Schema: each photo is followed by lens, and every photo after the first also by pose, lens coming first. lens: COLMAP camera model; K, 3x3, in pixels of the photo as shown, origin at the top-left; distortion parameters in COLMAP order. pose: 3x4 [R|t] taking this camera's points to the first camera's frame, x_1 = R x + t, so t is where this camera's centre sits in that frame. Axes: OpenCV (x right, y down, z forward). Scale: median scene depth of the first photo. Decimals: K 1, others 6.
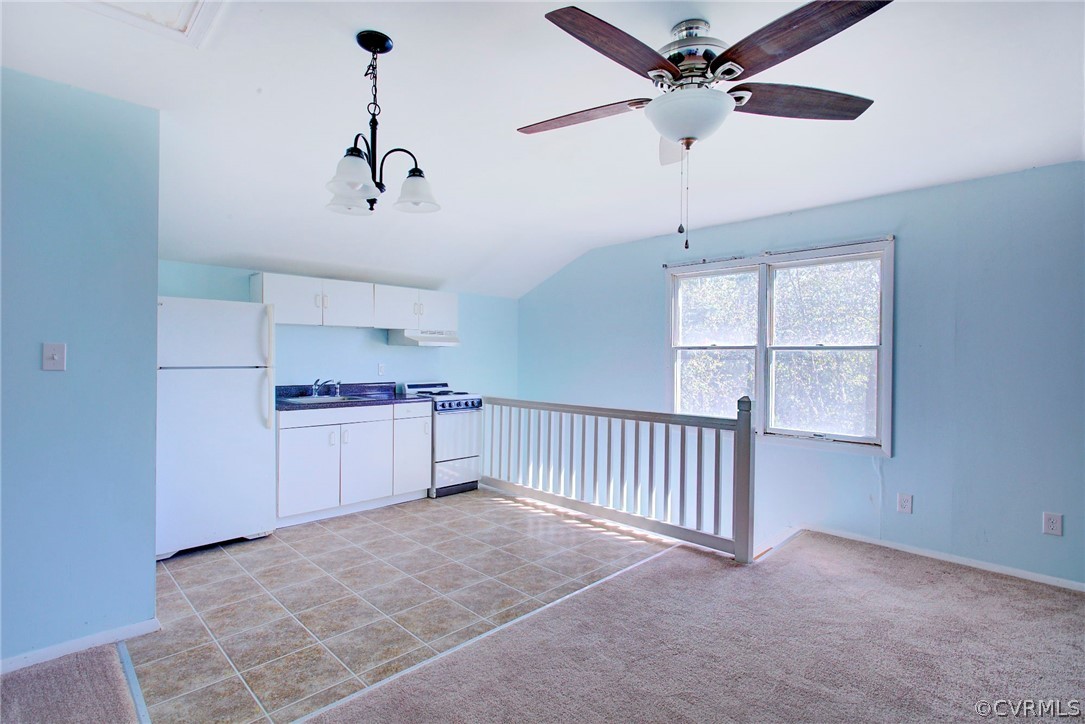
lens RADIAL K [[528.6, 0, 536.3], [0, 528.6, 364.1], [0, 0, 1]] dist [-0.002219, -0.000028]
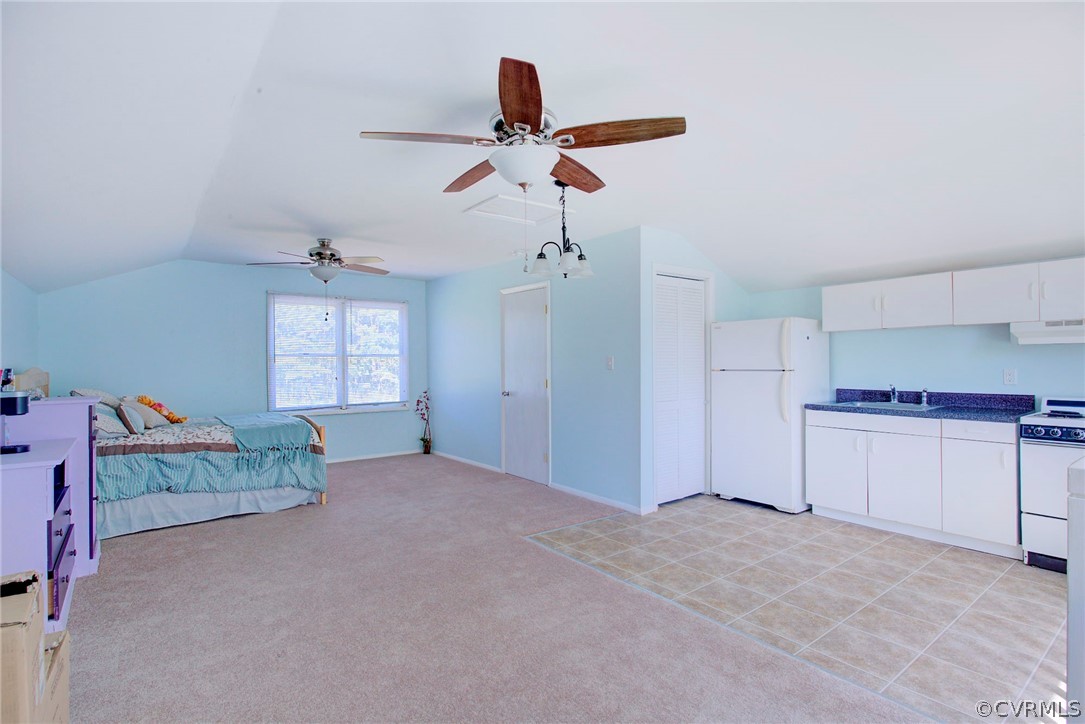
lens RADIAL K [[528.6, 0, 537.3], [0, 528.6, 359.1], [0, 0, 1]] dist [-0.002219, -0.000028]
pose [[-0.123253, -0.011550, -0.992308, 0.719120], [-0.009901, 0.999897, -0.010408, -0.001632], [0.992326, 0.008542, -0.123355, 0.563426]]
